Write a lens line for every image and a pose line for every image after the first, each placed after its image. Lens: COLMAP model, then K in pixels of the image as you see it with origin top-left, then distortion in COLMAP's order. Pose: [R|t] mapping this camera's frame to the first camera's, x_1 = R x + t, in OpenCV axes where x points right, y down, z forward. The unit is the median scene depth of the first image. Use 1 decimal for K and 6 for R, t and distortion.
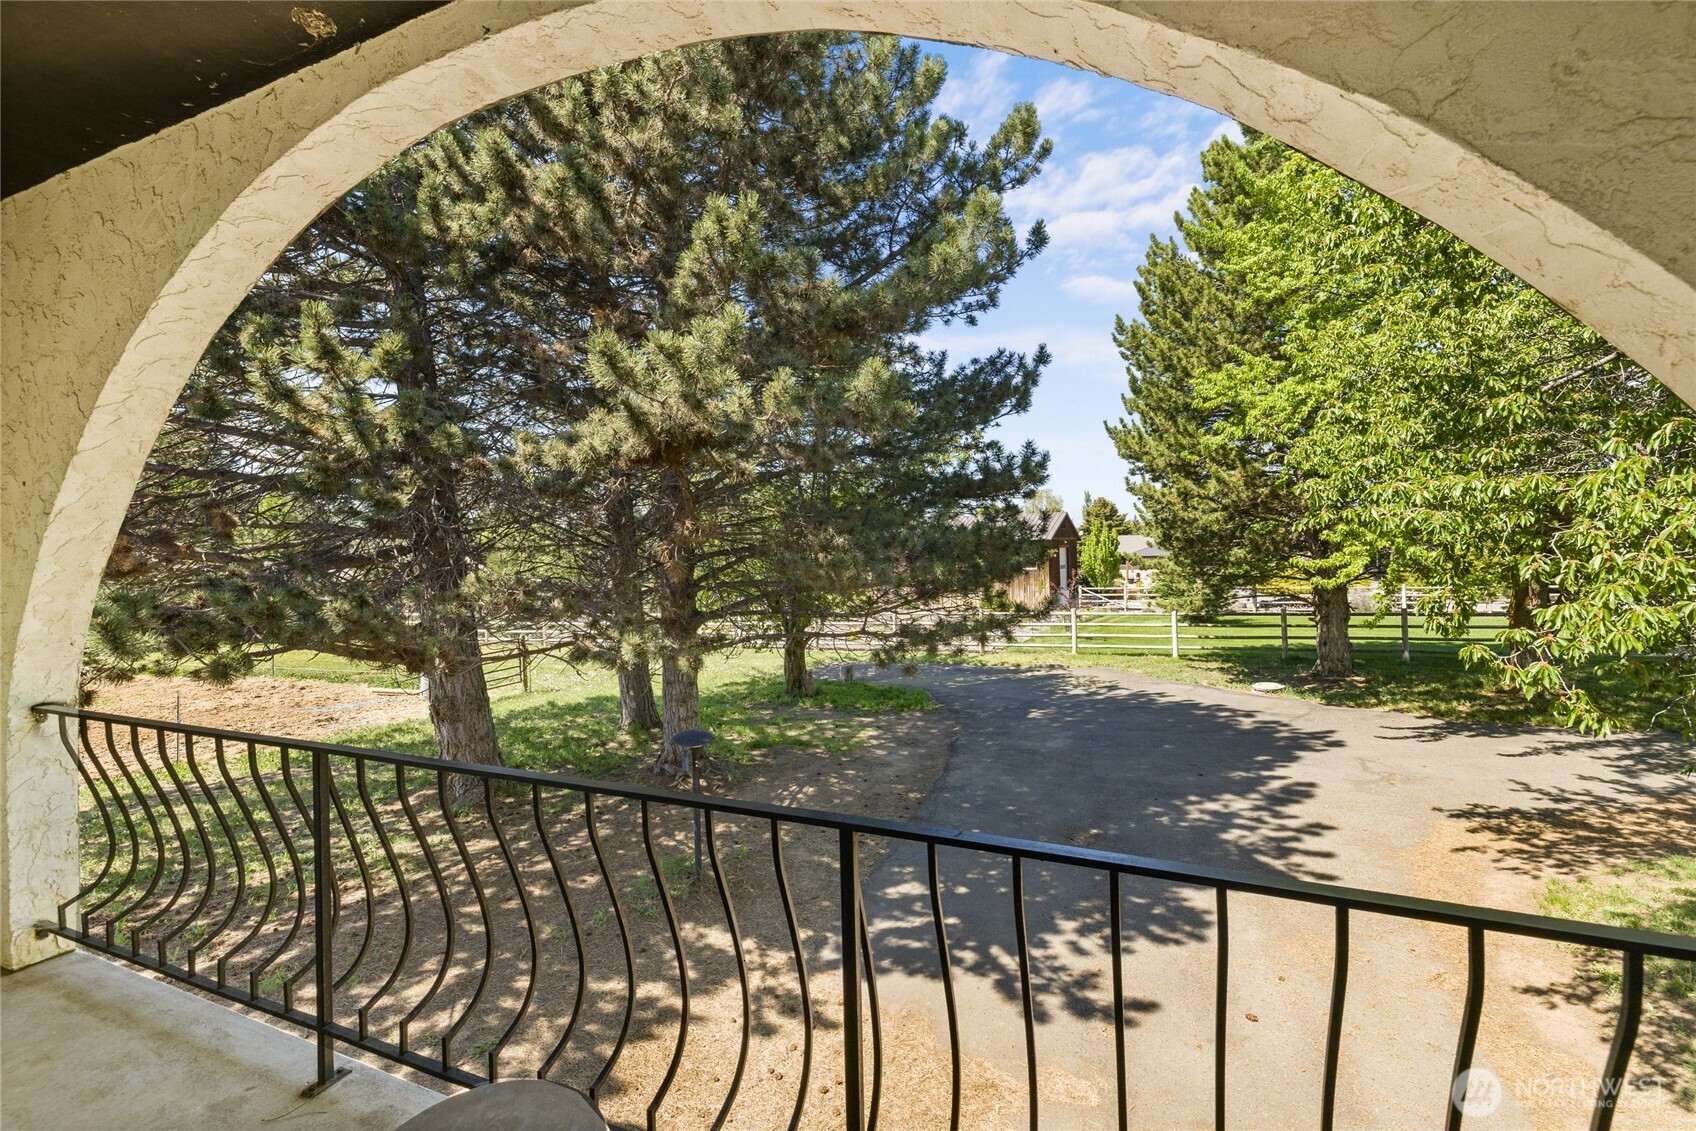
lens RADIAL K [[733.4, 0, 841.6], [0, 733.4, 554.0], [0, 0, 1]] dist [0.000827, -0.000020]
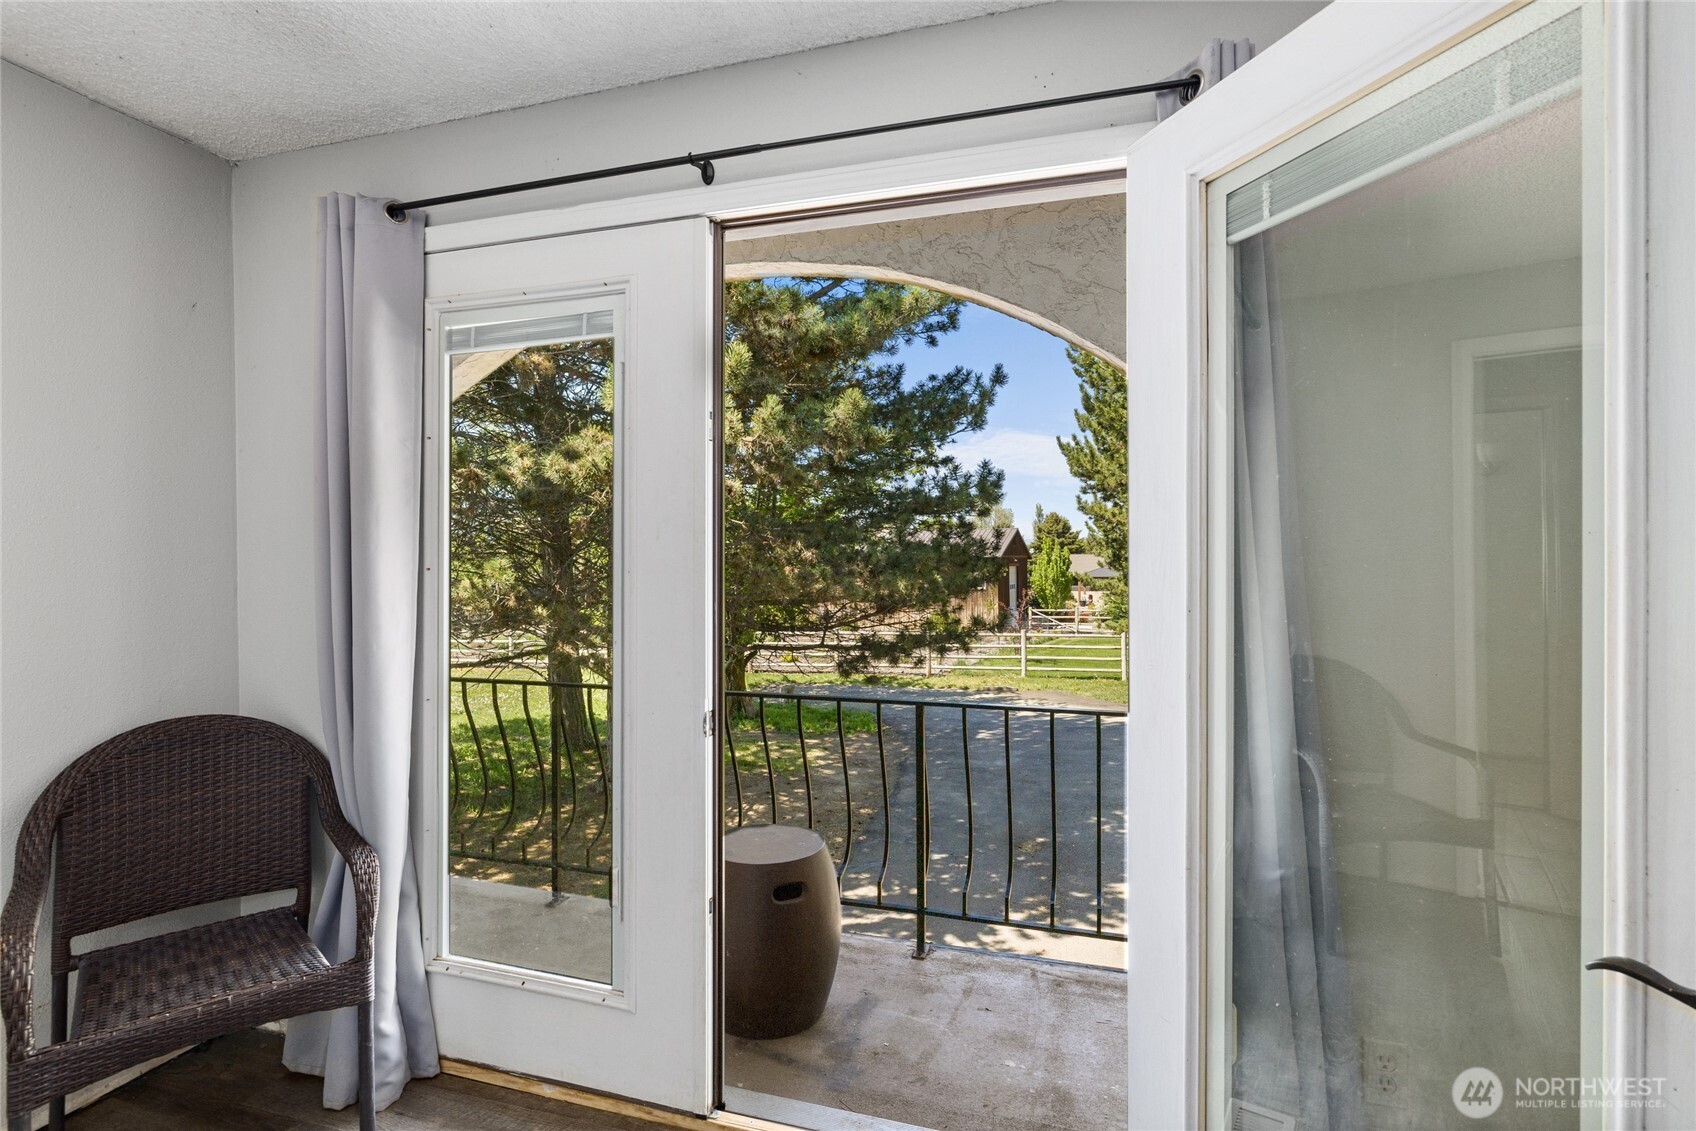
lens RADIAL K [[833.1, 0, 849.2], [0, 833.1, 563.5], [0, 0, 1]] dist [-0.015356, 0.000083]
pose [[0.994792, 0.019212, 0.100100, -0.038126], [-0.018501, 0.999797, -0.008024, 0.001653], [-0.100234, 0.006131, 0.994945, -0.110212]]
